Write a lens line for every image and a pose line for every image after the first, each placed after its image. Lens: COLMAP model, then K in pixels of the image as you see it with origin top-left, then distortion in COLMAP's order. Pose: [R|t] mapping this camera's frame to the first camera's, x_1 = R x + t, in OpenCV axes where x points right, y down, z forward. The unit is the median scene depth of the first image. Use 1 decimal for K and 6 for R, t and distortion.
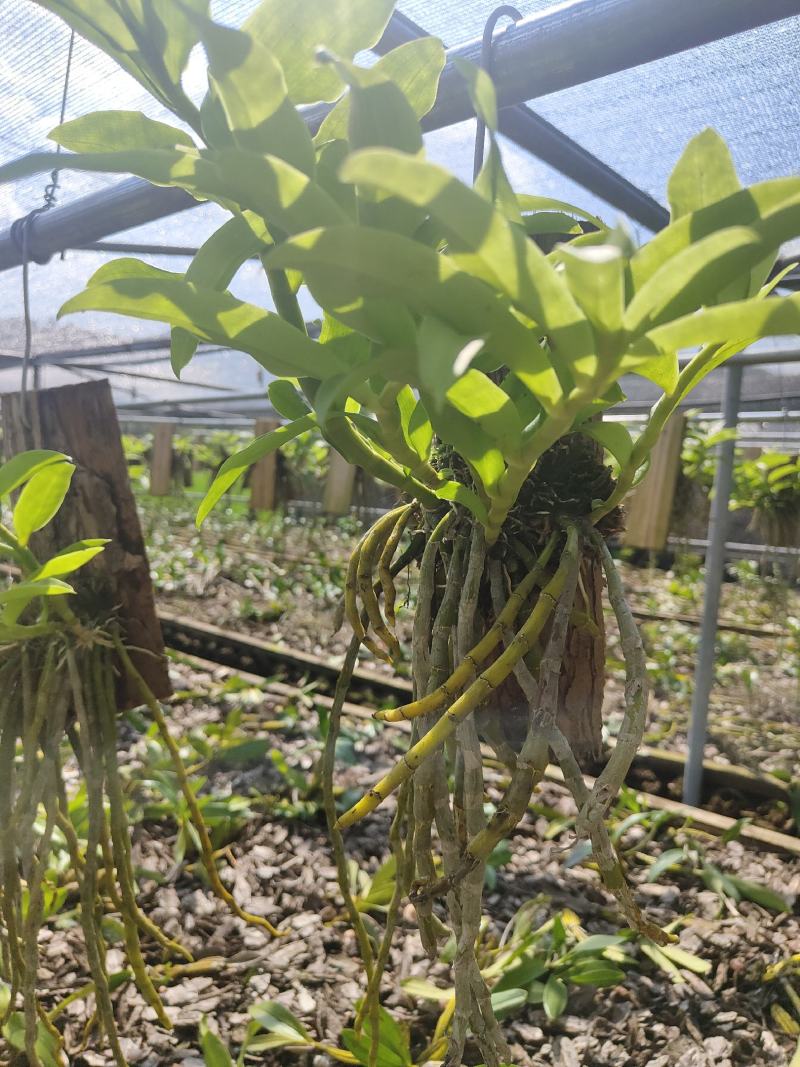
lens RADIAL K [[771.3, 0, 400.0], [0, 771.3, 533.5], [0, 0, 1]] dist [-0.001526, 0.004665]
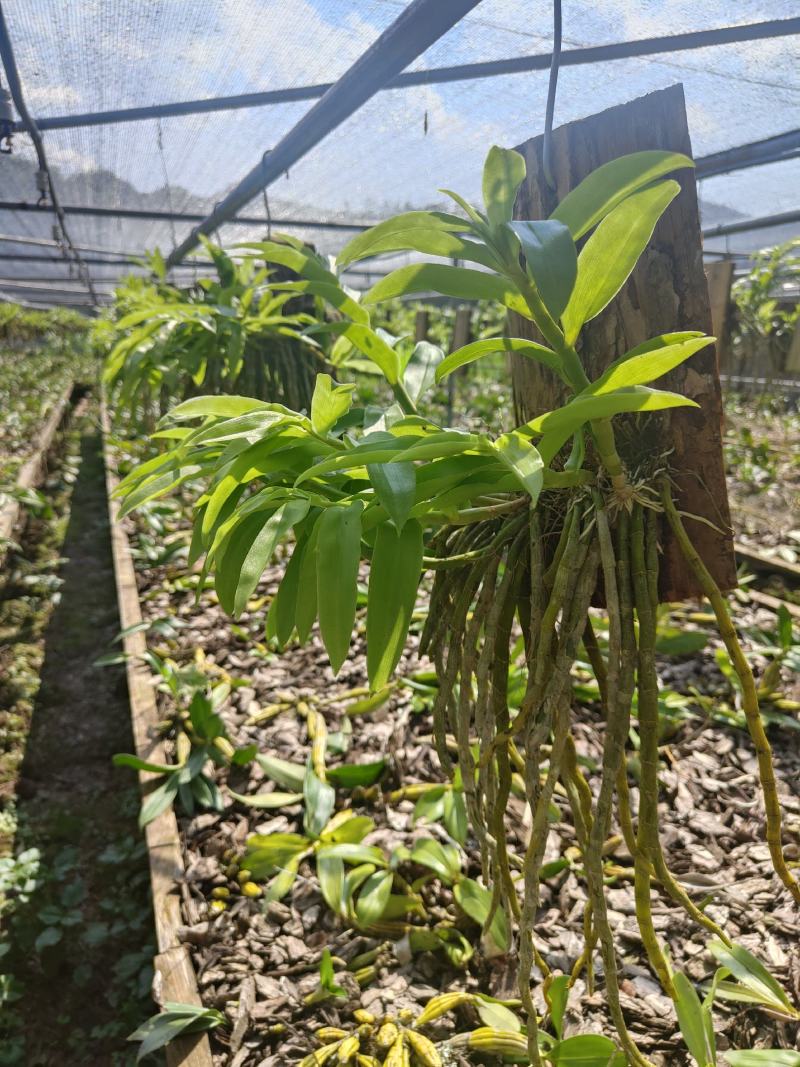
lens RADIAL K [[771.3, 0, 400.0], [0, 771.3, 533.5], [0, 0, 1]] dist [-0.001526, 0.004665]
pose [[0.877965, 0.079168, -0.472133, -0.108211], [-0.005404, 0.987807, 0.155589, 0.026760], [0.478694, -0.134051, 0.867688, 0.126481]]
